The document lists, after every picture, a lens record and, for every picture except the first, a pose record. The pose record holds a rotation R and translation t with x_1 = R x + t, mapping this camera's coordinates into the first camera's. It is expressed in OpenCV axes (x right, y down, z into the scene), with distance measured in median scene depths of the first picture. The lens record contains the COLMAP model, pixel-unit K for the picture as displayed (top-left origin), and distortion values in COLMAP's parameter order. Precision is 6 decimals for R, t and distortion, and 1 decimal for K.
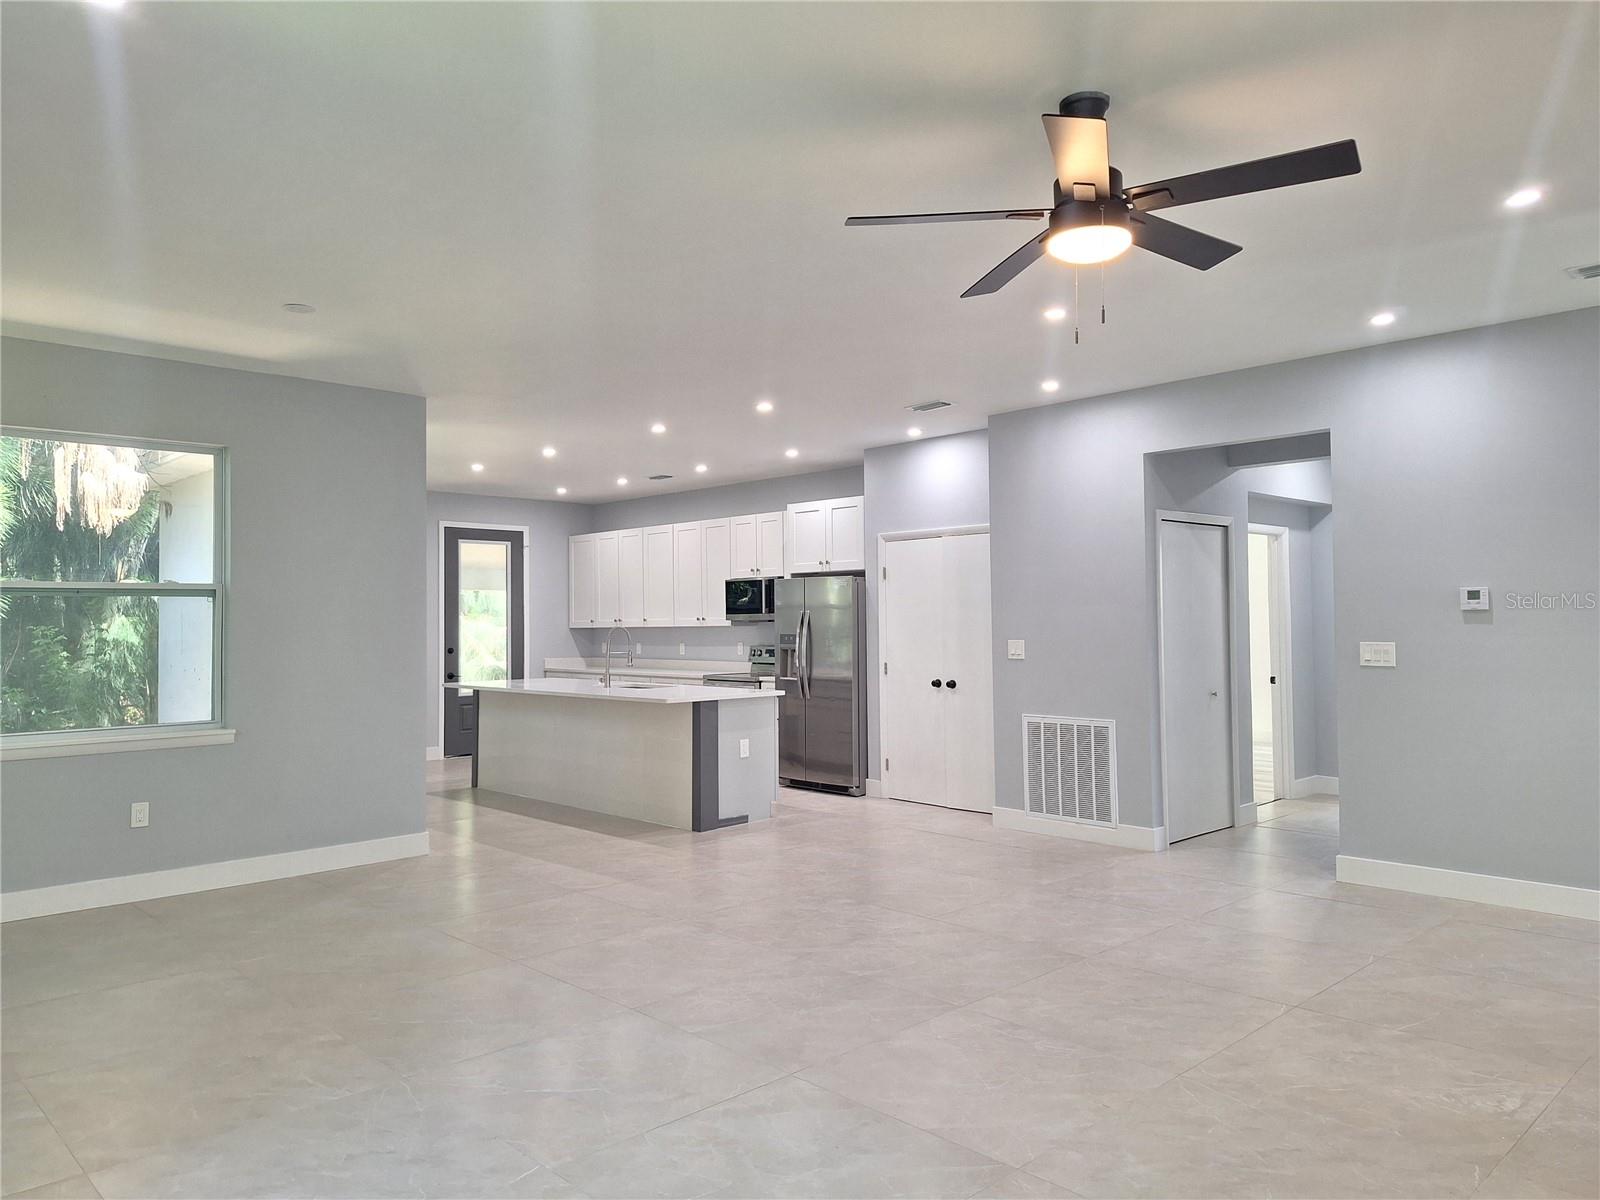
lens RADIAL K [[1107.8, 0, 803.0], [0, 1107.8, 603.2], [0, 0, 1]] dist [0.110338, -0.146253]
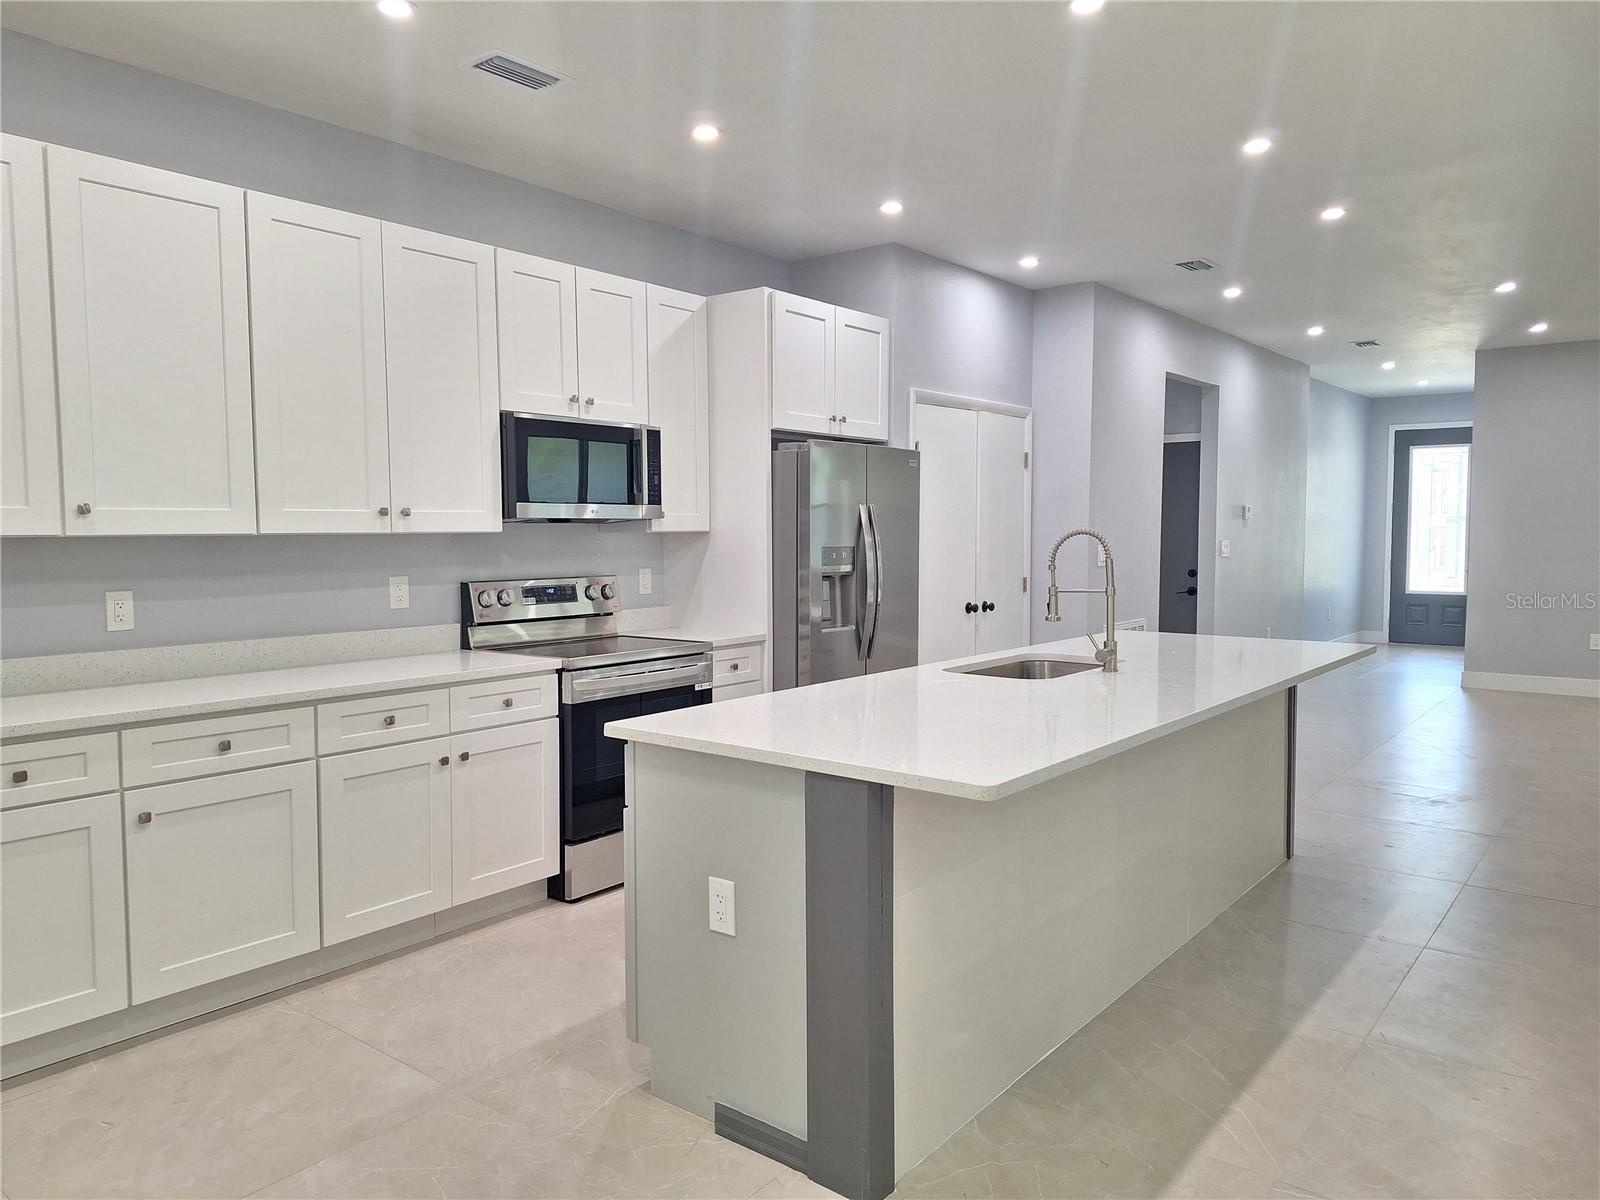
lens RADIAL K [[1107.8, 0, 803.0], [0, 1107.8, 603.2], [0, 0, 1]] dist [0.110338, -0.146253]
pose [[-0.139624, -0.061231, 0.988310, -0.540769], [-0.015723, 0.998098, 0.059617, 0.023427], [-0.990080, -0.007215, -0.140321, 1.091678]]
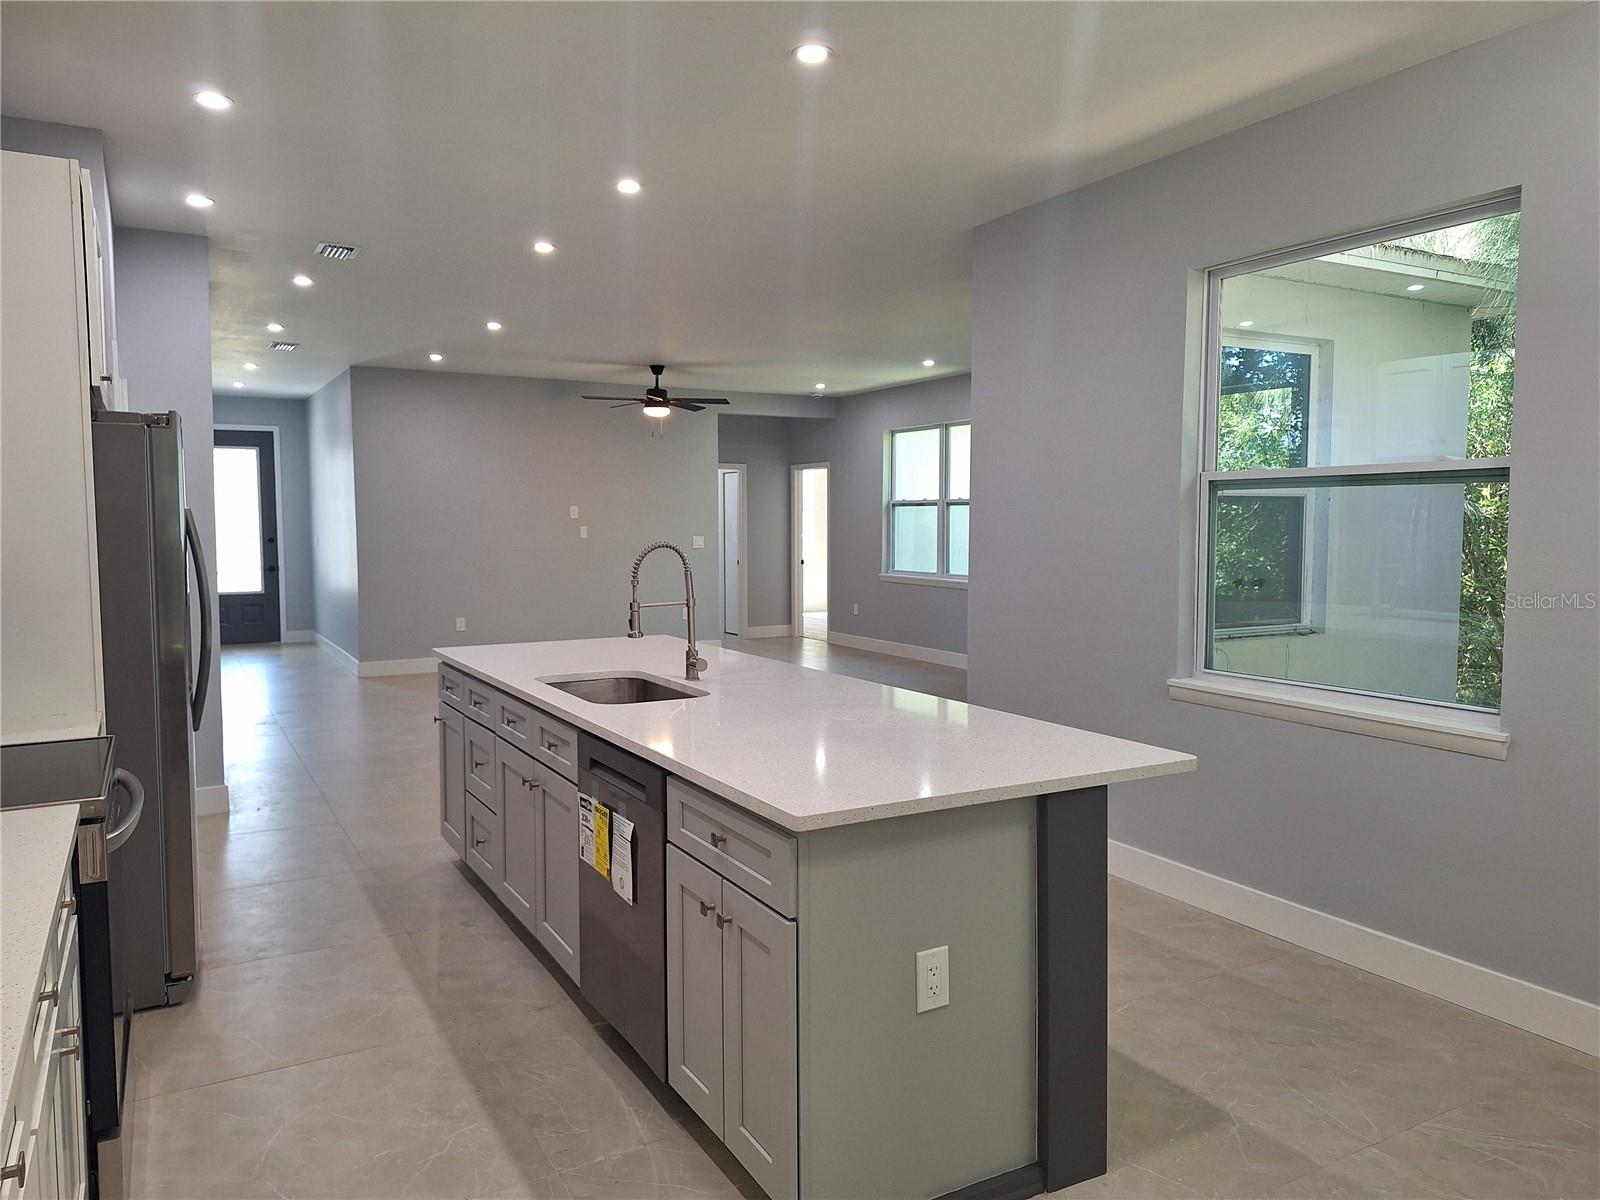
lens RADIAL K [[1107.8, 0, 803.0], [0, 1107.8, 603.2], [0, 0, 1]] dist [0.110338, -0.146253]
pose [[-0.971599, -0.009291, 0.236450, -0.299494], [0.004075, 0.998424, 0.055980, 0.019031], [-0.236598, 0.055354, -0.970030, 1.311904]]
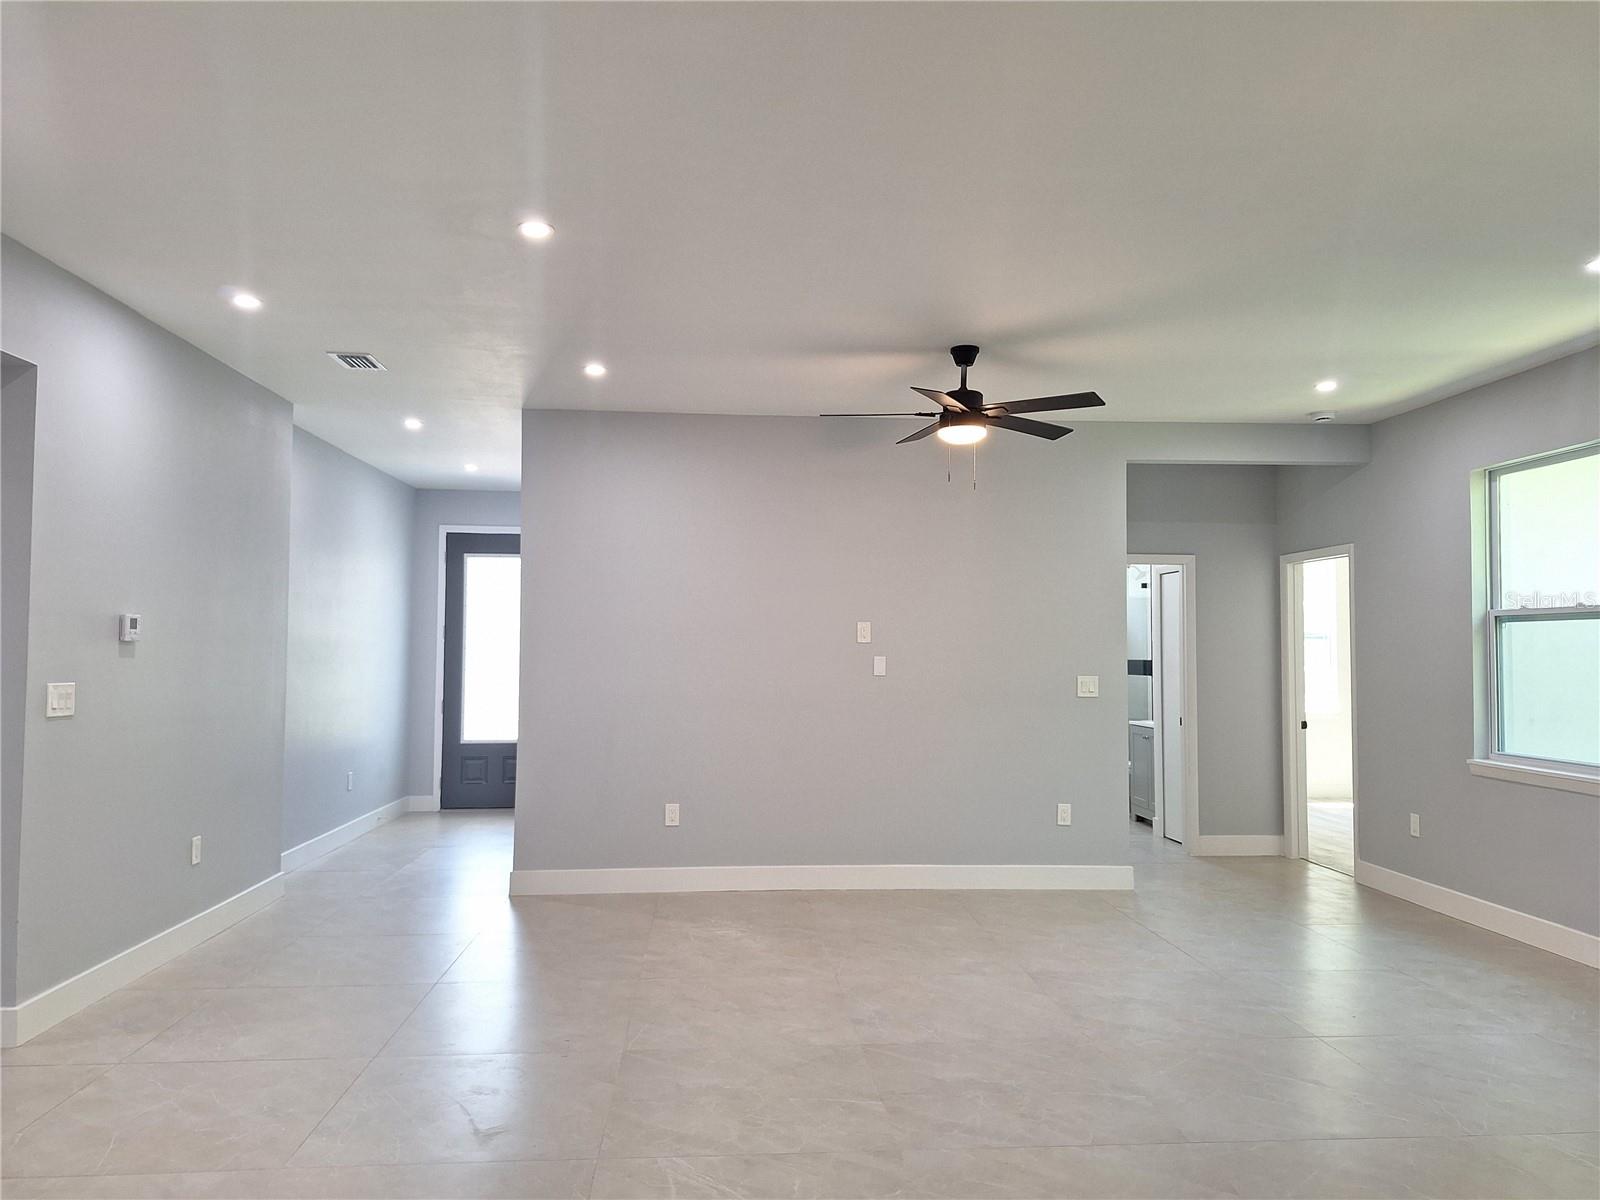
lens RADIAL K [[1107.8, 0, 803.0], [0, 1107.8, 603.2], [0, 0, 1]] dist [0.110338, -0.146253]
pose [[-0.773811, 0.031320, 0.632642, -0.198691], [-0.012618, 0.997816, -0.064832, 0.015421], [-0.633291, -0.058151, -0.771726, 0.786296]]
